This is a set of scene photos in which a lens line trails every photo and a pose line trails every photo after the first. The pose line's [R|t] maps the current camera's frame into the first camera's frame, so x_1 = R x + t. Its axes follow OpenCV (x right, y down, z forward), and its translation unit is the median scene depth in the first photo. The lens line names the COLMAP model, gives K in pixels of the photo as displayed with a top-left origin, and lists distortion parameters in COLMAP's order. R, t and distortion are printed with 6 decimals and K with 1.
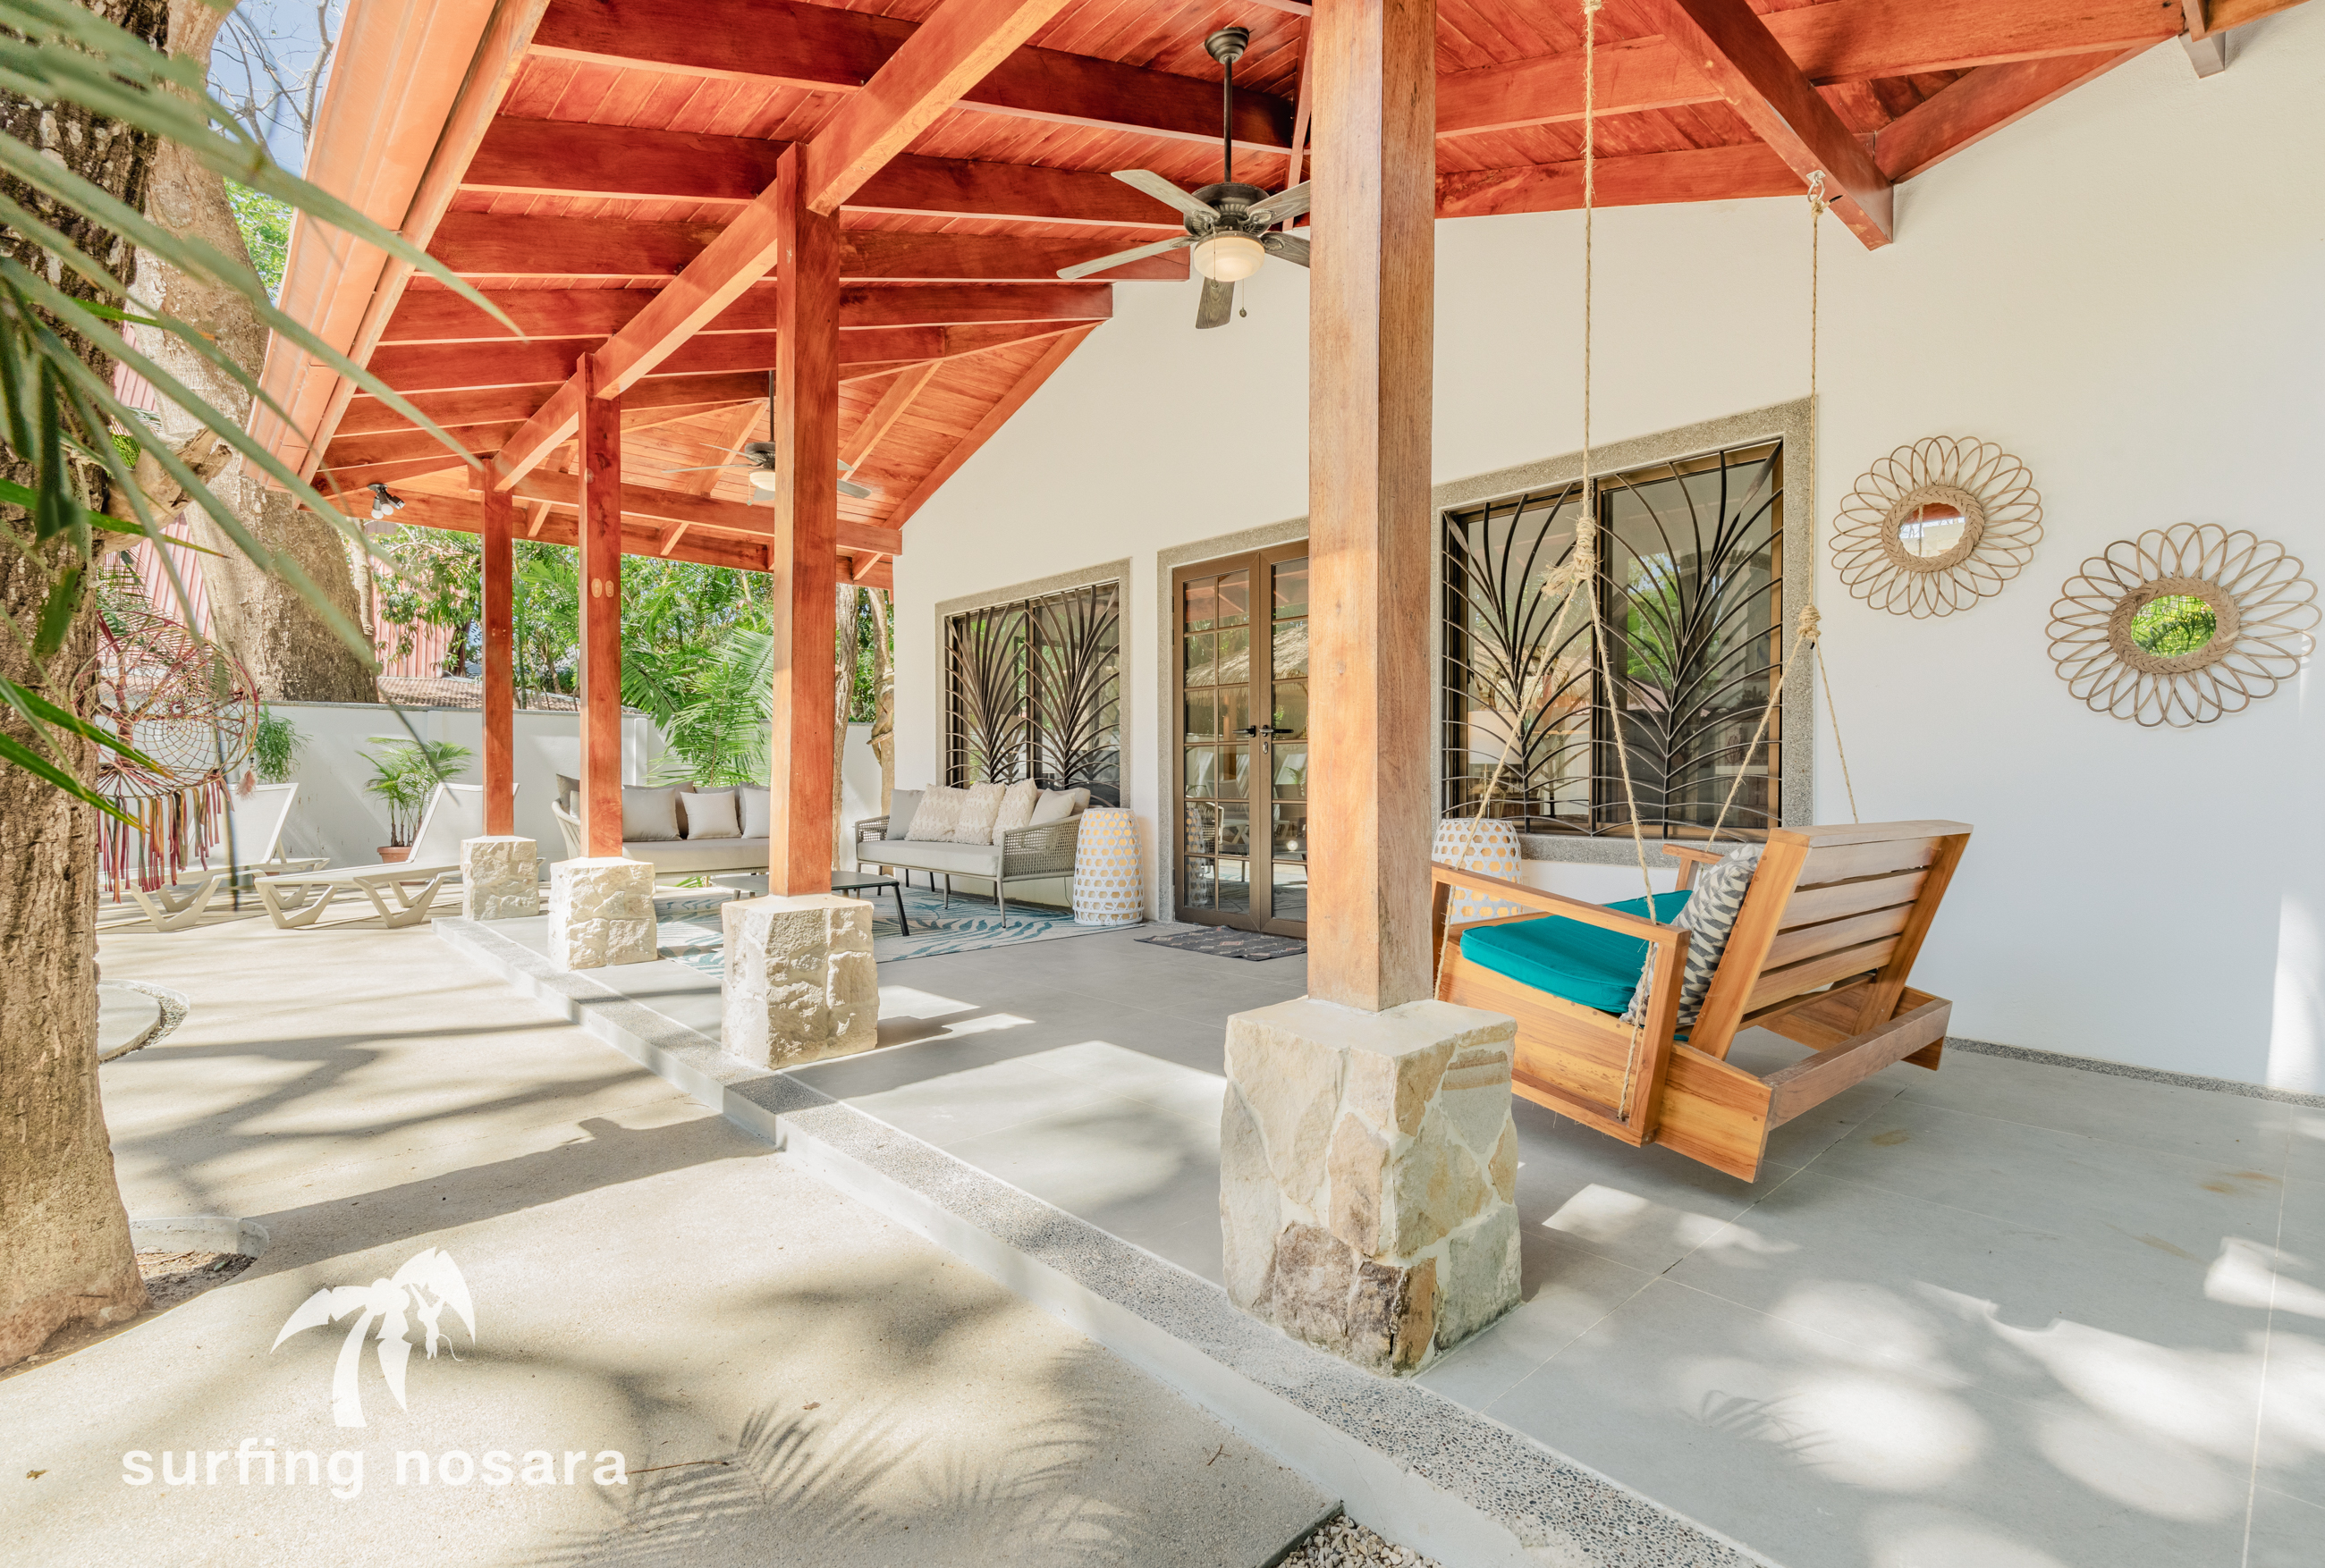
lens RADIAL K [[1065.1, 0, 1157.0], [0, 1065.1, 784.1], [0, 0, 1]] dist [0.003632, -0.000753]
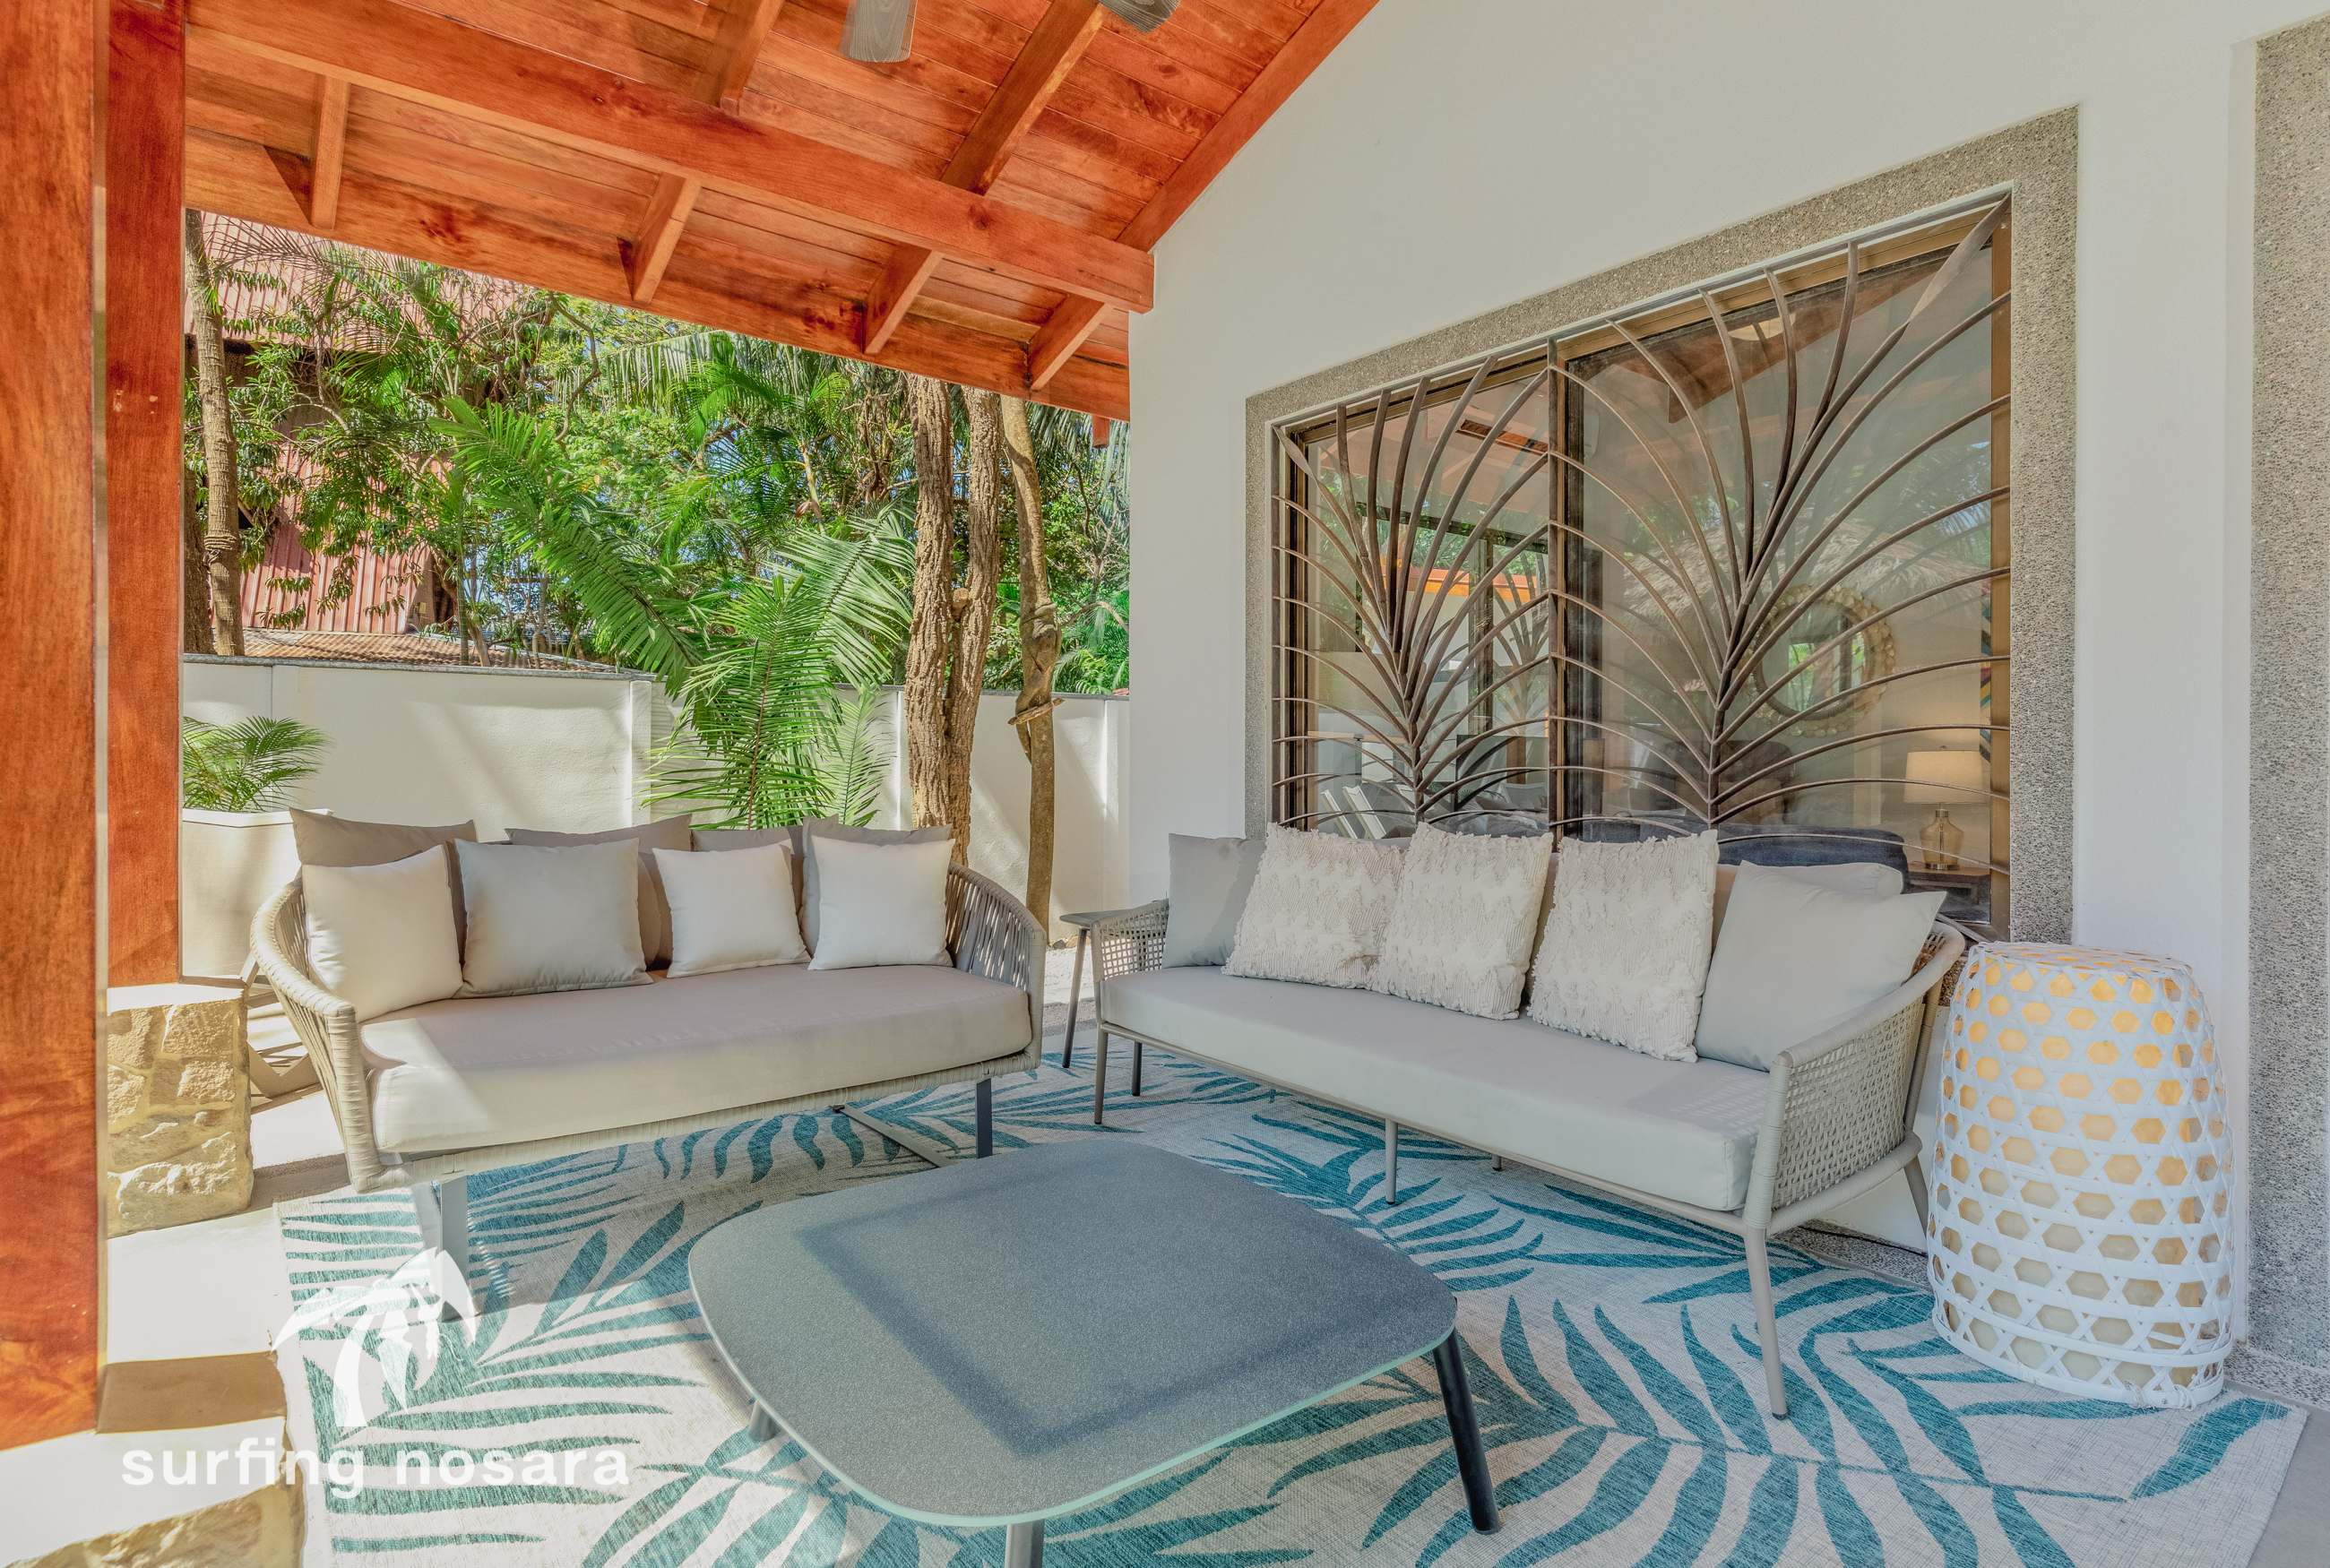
lens RADIAL K [[1183.3, 0, 1168.1], [0, 1183.3, 776.2], [0, 0, 1]] dist [-0.001545, 0.000467]
pose [[0.997569, 0.006314, -0.069397, -0.205633], [-0.005929, 0.999966, 0.005754, -0.019034], [0.069431, -0.005329, 0.997572, 0.517922]]
